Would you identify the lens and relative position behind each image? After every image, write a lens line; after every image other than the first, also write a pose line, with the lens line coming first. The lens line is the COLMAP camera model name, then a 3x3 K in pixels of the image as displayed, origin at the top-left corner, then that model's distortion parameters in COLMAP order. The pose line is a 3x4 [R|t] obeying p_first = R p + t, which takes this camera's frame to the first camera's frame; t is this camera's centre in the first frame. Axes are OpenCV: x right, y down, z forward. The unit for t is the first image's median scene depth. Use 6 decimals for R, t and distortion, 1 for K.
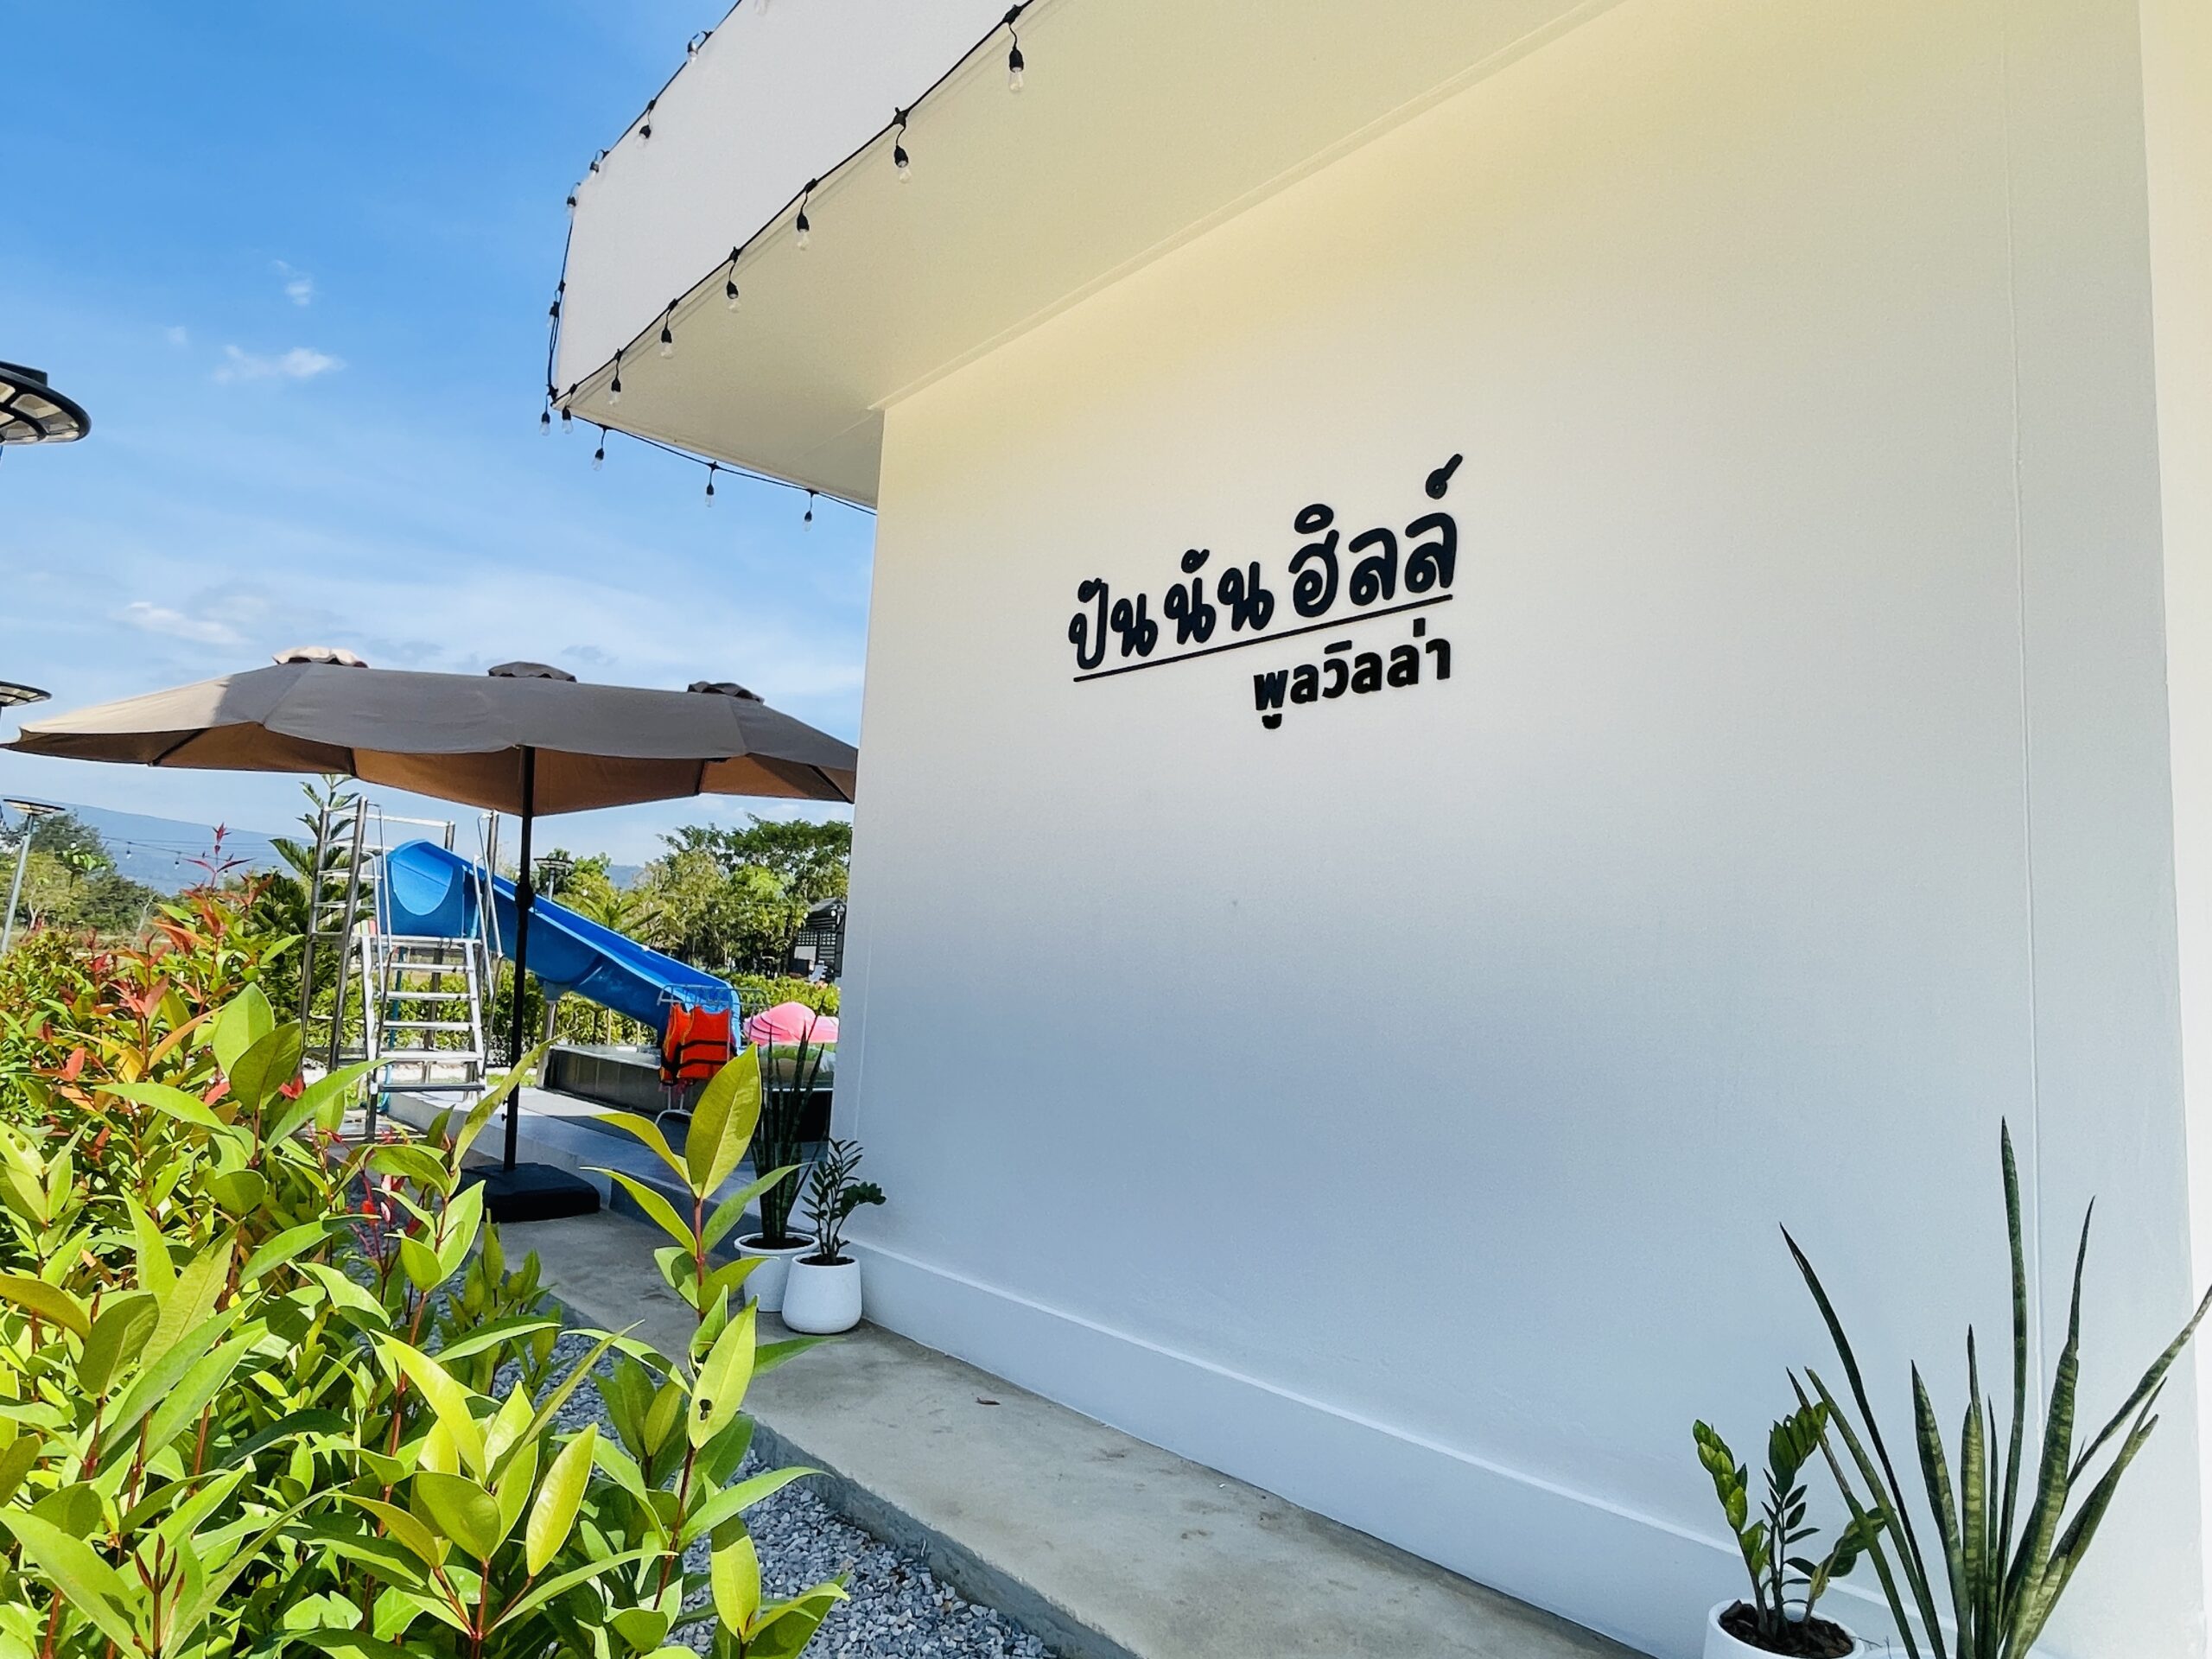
lens RADIAL K [[1356.7, 0, 1118.5], [0, 1356.7, 847.1], [0, 0, 1]] dist [-0.009347, -0.000368]
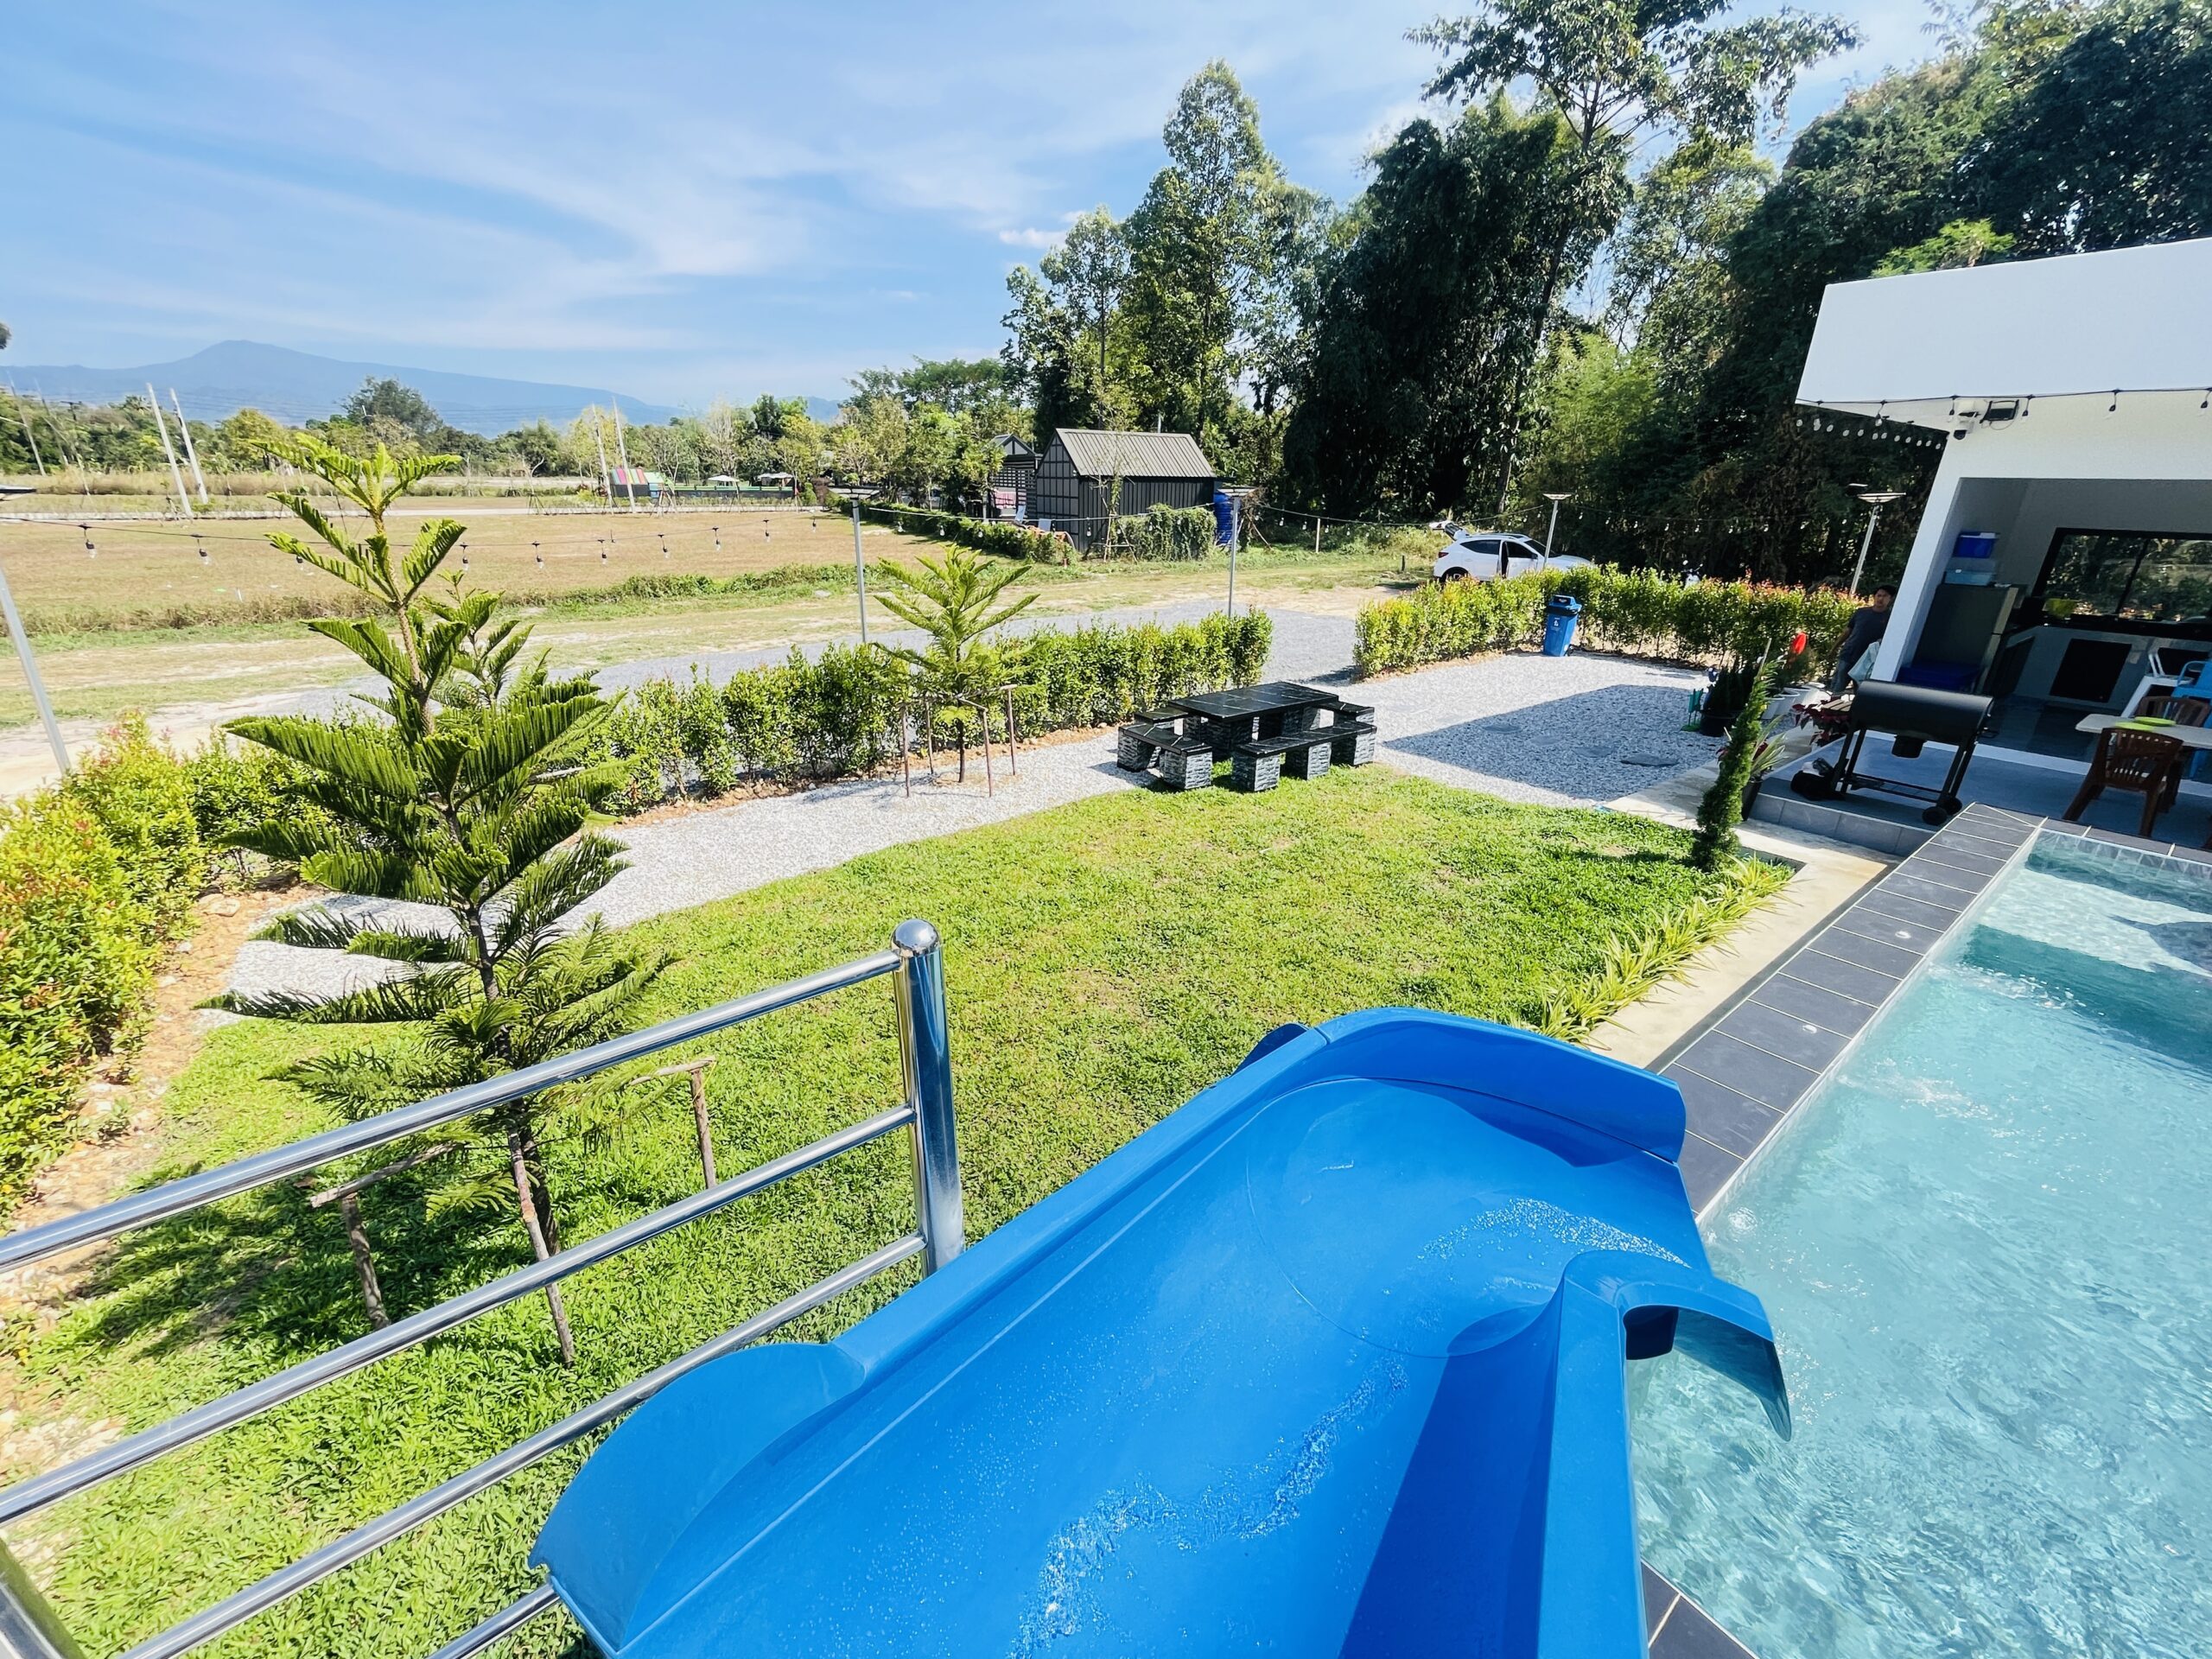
lens RADIAL K [[899.8, 0, 1113.8], [0, 899.8, 846.4], [0, 0, 1]] dist [-0.003929, 0.000569]
pose [[0.997899, -0.012523, -0.063566, -1.013800], [0.040997, 0.881770, 0.469894, -0.154615], [0.050166, -0.471513, 0.880431, 1.997249]]
